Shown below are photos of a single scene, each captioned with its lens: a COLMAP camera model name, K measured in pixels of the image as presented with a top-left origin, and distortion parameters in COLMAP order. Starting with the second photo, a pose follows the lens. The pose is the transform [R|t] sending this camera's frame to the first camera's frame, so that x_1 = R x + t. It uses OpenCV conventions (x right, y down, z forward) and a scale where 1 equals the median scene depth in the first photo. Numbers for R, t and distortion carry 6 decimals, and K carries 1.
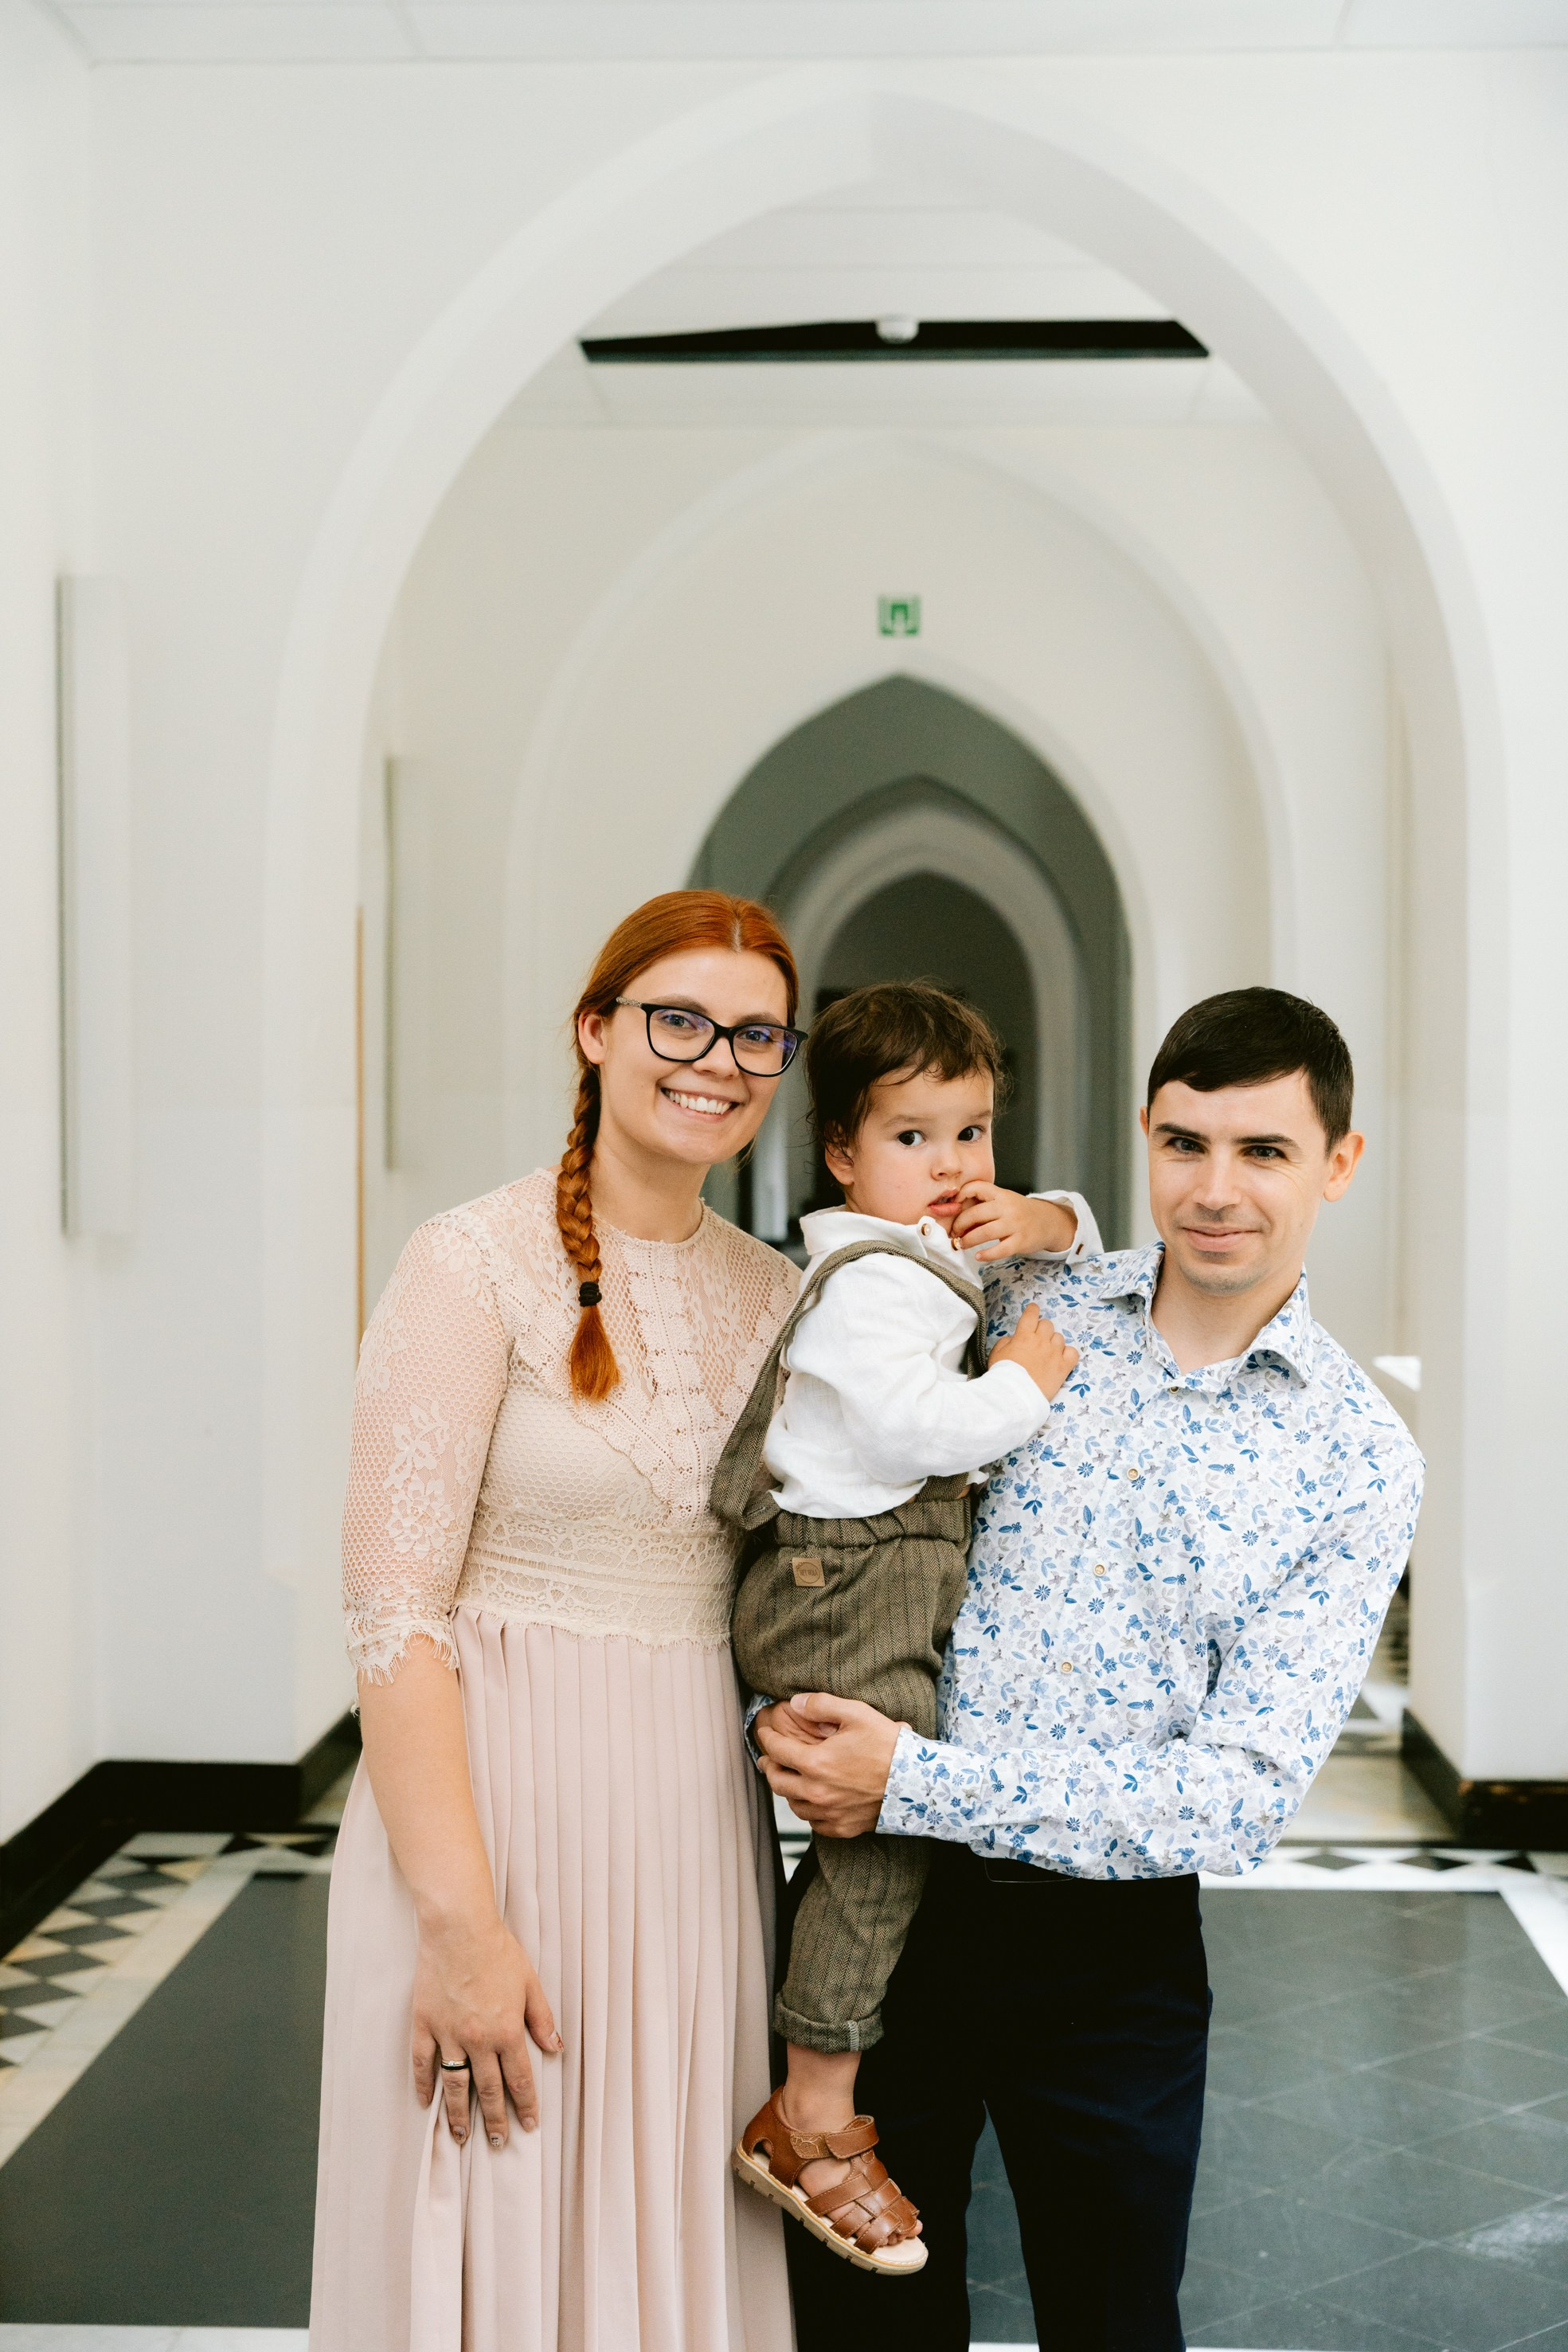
lens RADIAL K [[3473.5, 0, 769.4], [0, 3473.5, 1181.9], [0, 0, 1]] dist [0.015430, 0.087928]
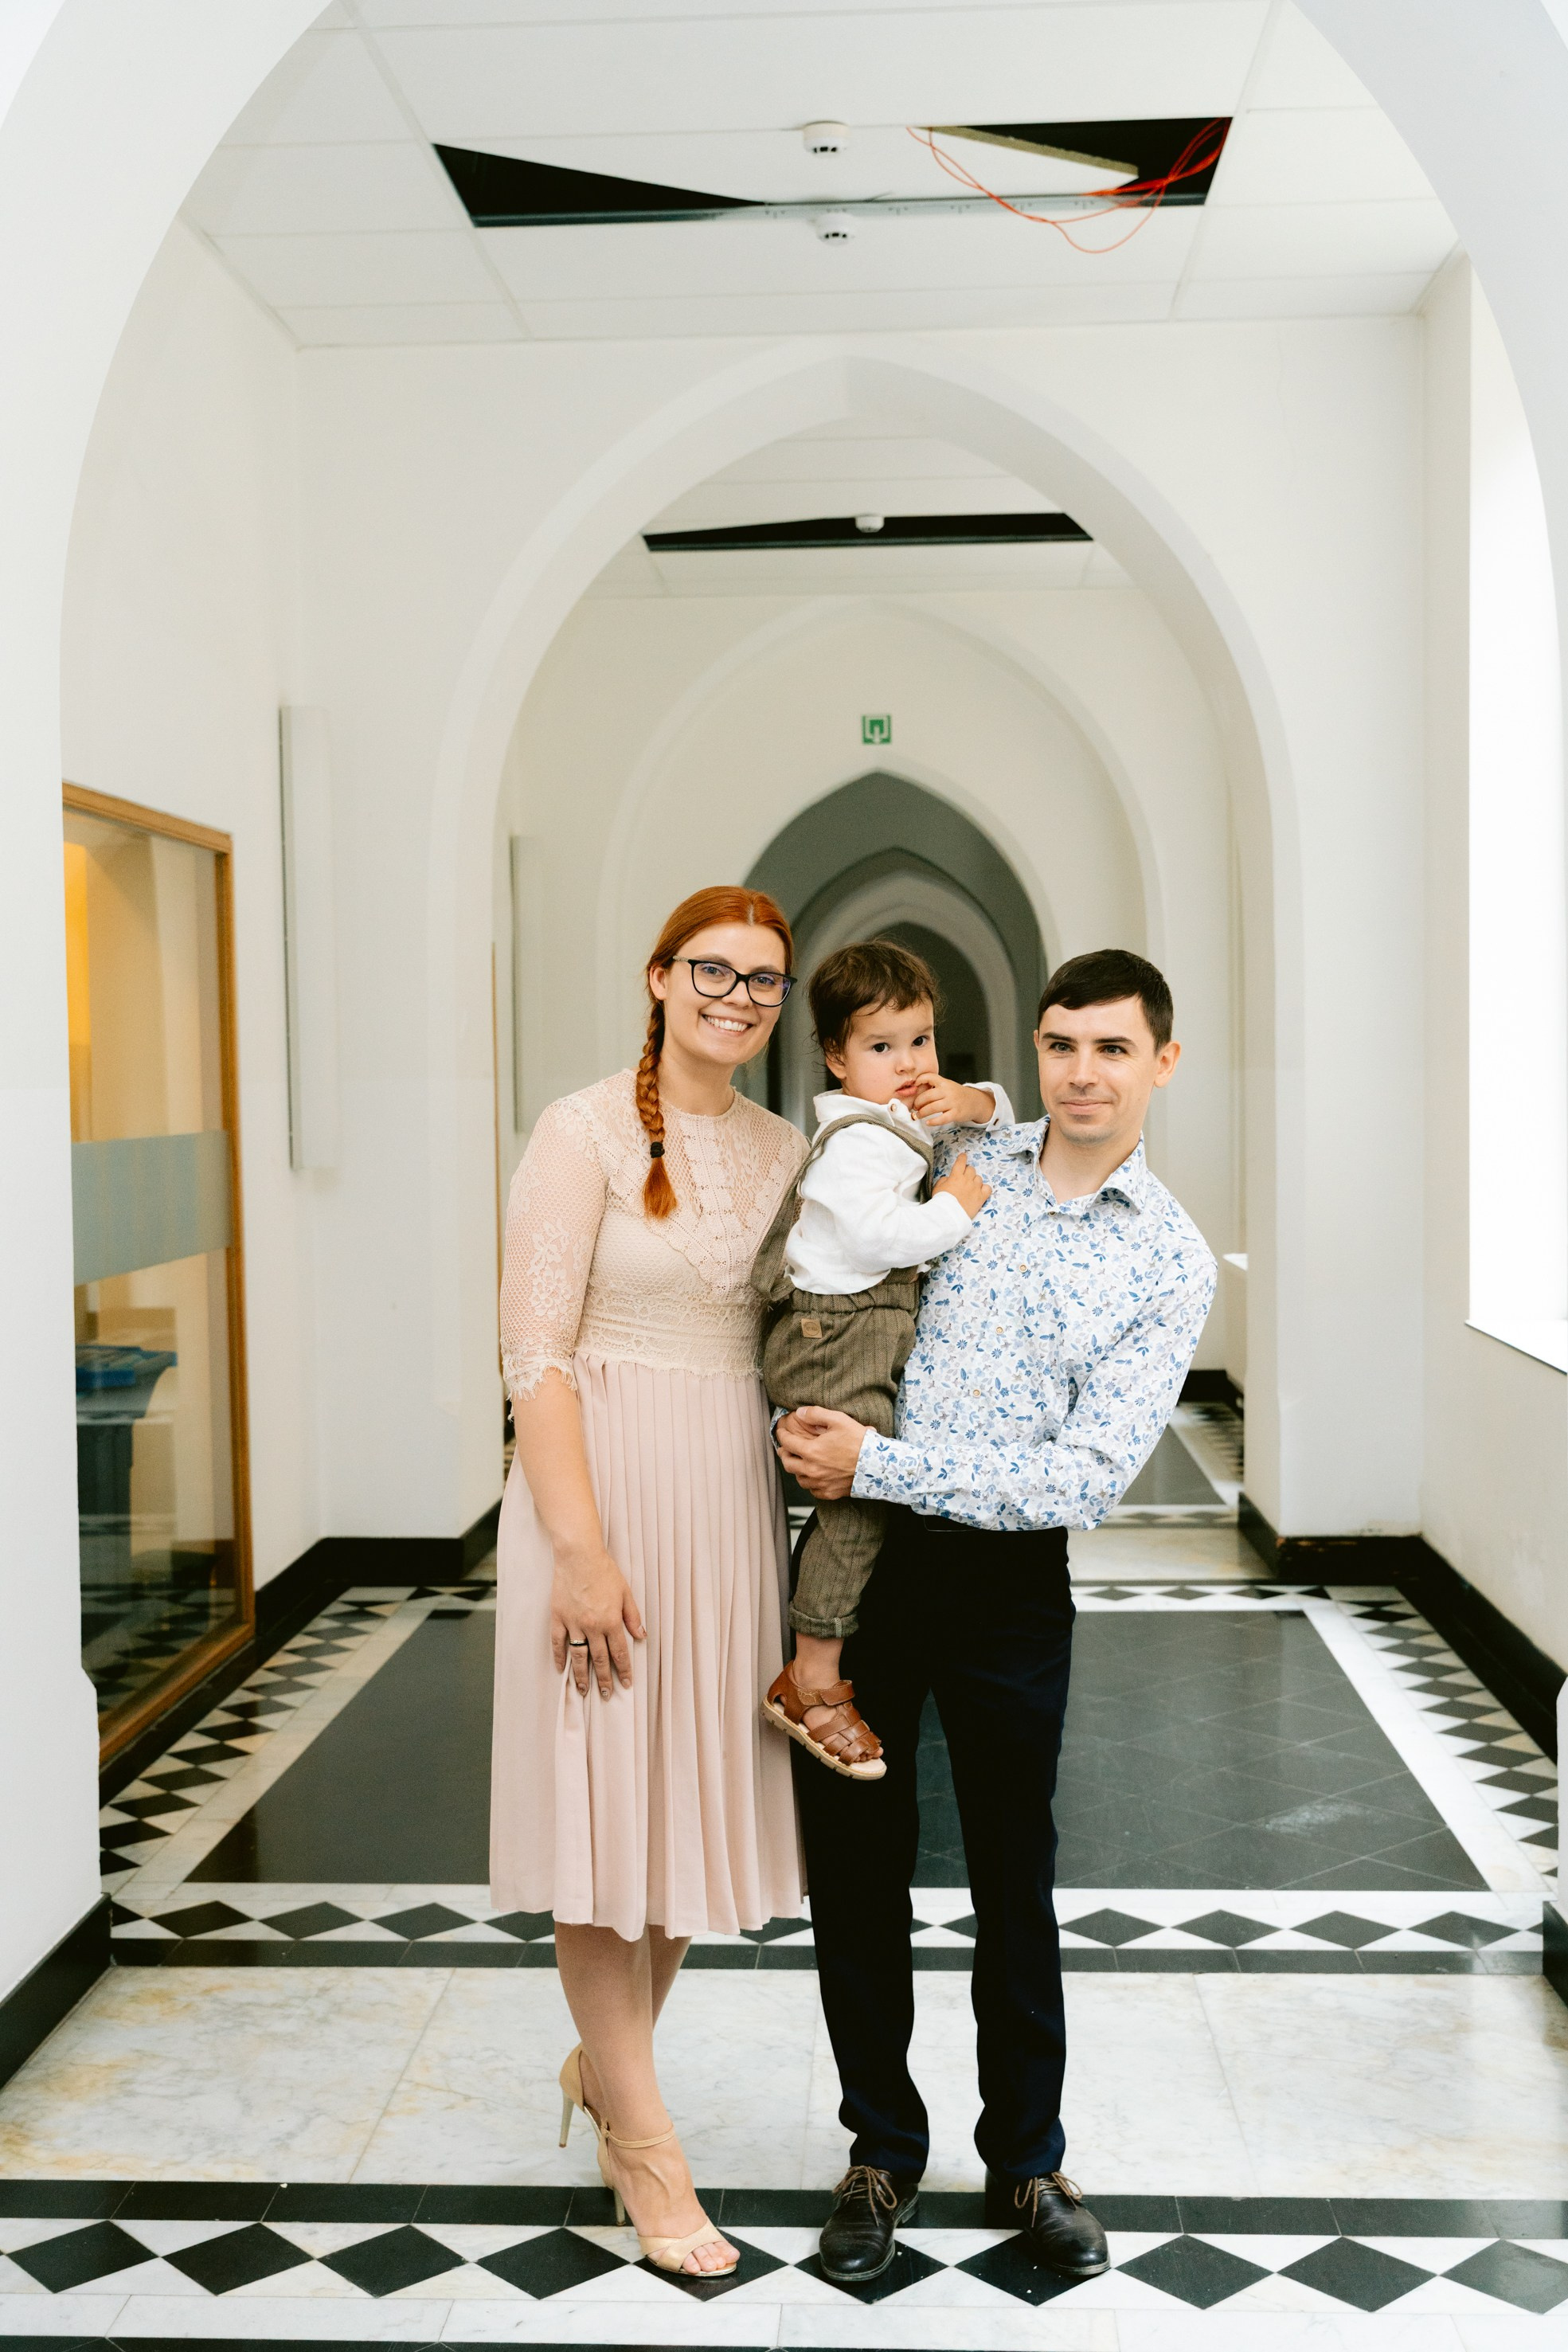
lens RADIAL K [[2548.0, 0, 774.8], [0, 2548.0, 1178.7], [0, 0, 1]] dist [-0.010062, 0.027552]
pose [[0.999866, -0.014751, -0.007047, 0.007573], [0.014826, 0.999834, 0.010617, 0.032378], [0.006889, -0.010720, 0.999919, -0.128171]]
